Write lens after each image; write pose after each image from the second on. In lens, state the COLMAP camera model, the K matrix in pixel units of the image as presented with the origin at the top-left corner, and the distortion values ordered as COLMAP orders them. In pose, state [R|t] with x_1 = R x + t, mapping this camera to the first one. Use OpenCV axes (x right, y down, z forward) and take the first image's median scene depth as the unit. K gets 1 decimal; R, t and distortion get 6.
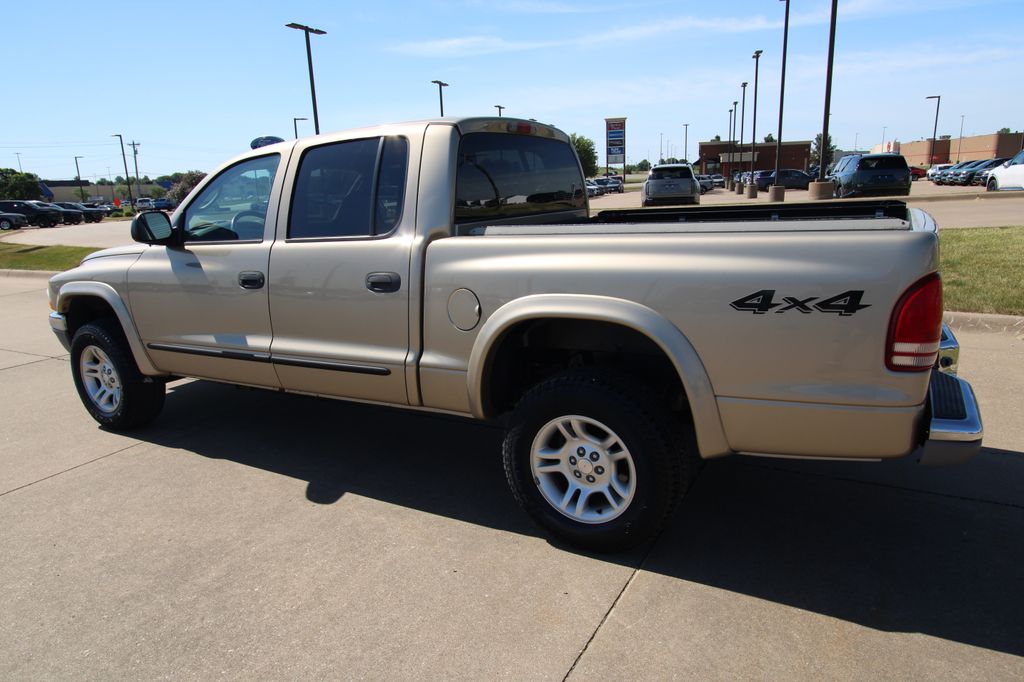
lens RADIAL K [[657.9, 0, 505.1], [0, 657.9, 341.0], [0, 0, 1]] dist [-0.015697, 0.008525]
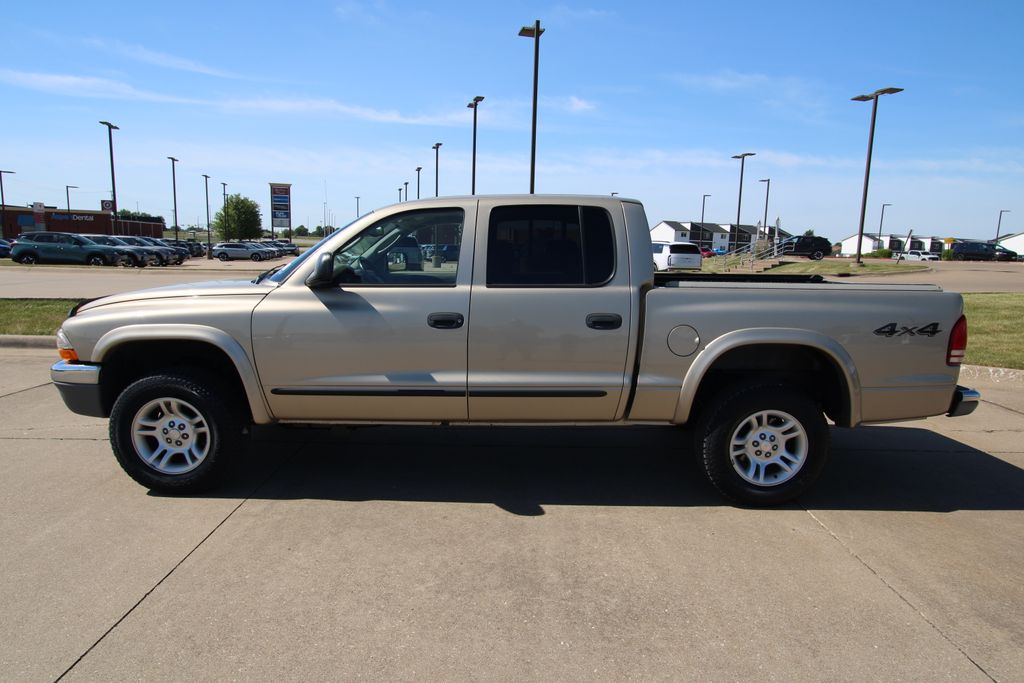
lens RADIAL K [[628.7, 0, 514.5], [0, 628.7, 343.6], [0, 0, 1]] dist [-0.016226, 0.009992]
pose [[0.861114, -0.009606, 0.508321, -0.840028], [0.054572, 0.995791, -0.073629, 0.028480], [-0.505475, 0.091143, 0.858014, 0.055756]]
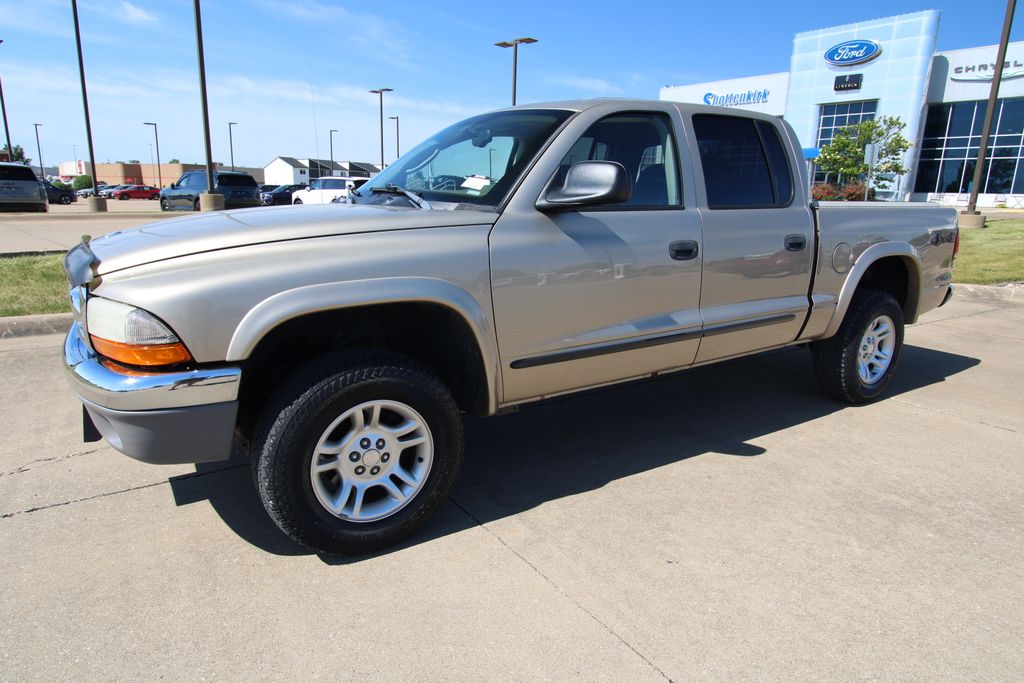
lens RADIAL K [[628.7, 0, 509.3], [0, 628.7, 345.5], [0, 0, 1]] dist [-0.016226, 0.009992]
pose [[0.441425, -0.152461, 0.884251, -1.313058], [0.164777, 0.982474, 0.087138, -0.080860], [-0.882039, 0.107239, 0.458811, 0.852862]]
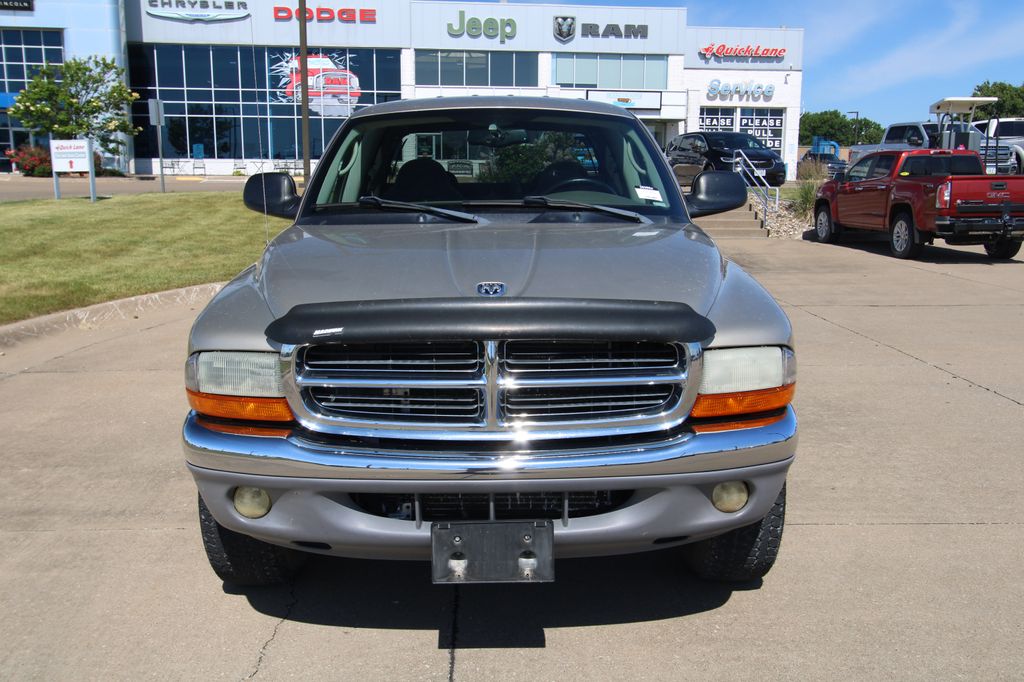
lens RADIAL K [[945.4, 0, 511.6], [0, 945.4, 337.7], [0, 0, 1]] dist [0.011430, 0.000000]
pose [[-0.515116, -0.100820, 0.851170, -1.524079], [0.219050, 0.944595, 0.244452, -0.371419], [-0.828657, 0.312370, -0.464492, 1.950735]]
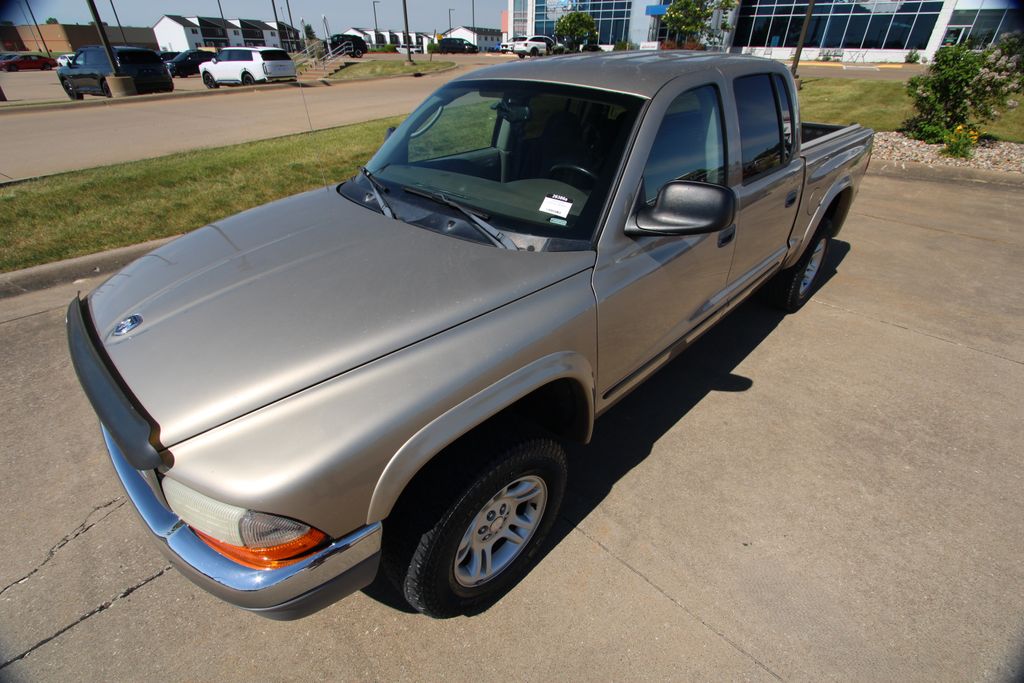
lens RADIAL K [[475.6, 0, 511.7], [0, 475.6, 348.0], [0, 0, 1]] dist [-0.020148, 0.003063]
pose [[0.250913, -0.476703, 0.842494, -1.137335], [0.207971, 0.876560, 0.434040, -0.317493], [-0.945405, 0.066308, 0.319081, 1.115353]]
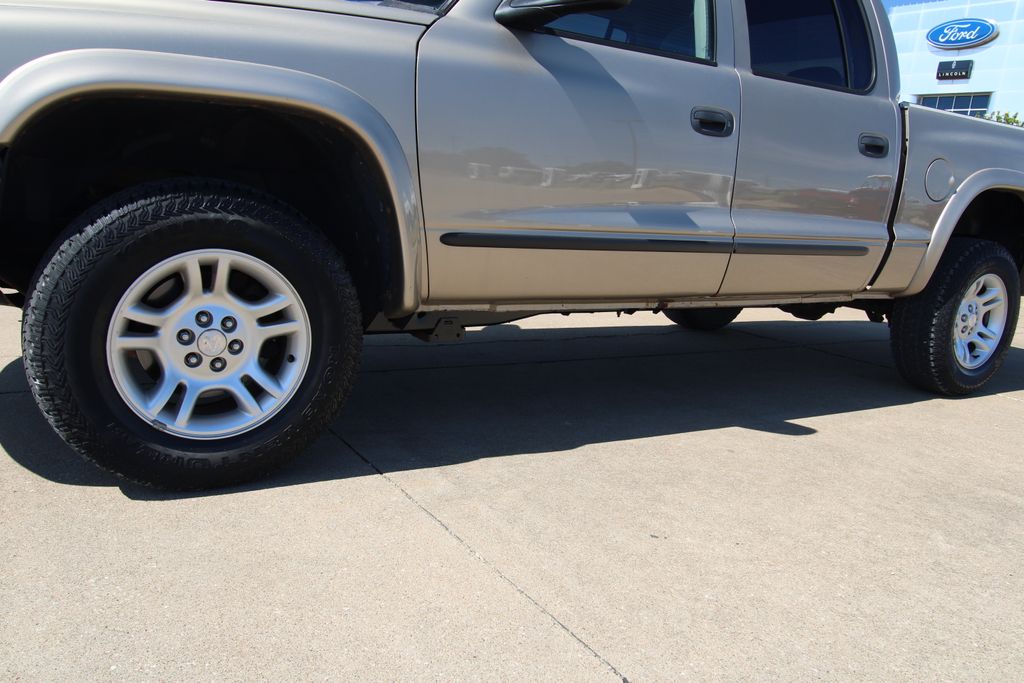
lens RADIAL K [[781.9, 0, 509.1], [0, 781.9, 344.0], [0, 0, 1]] dist [-0.007124, 0.015838]
pose [[0.456382, -0.085116, 0.885703, -1.195427], [0.097951, 0.994170, 0.045068, 0.069543], [-0.884376, 0.066187, 0.462059, 0.862587]]
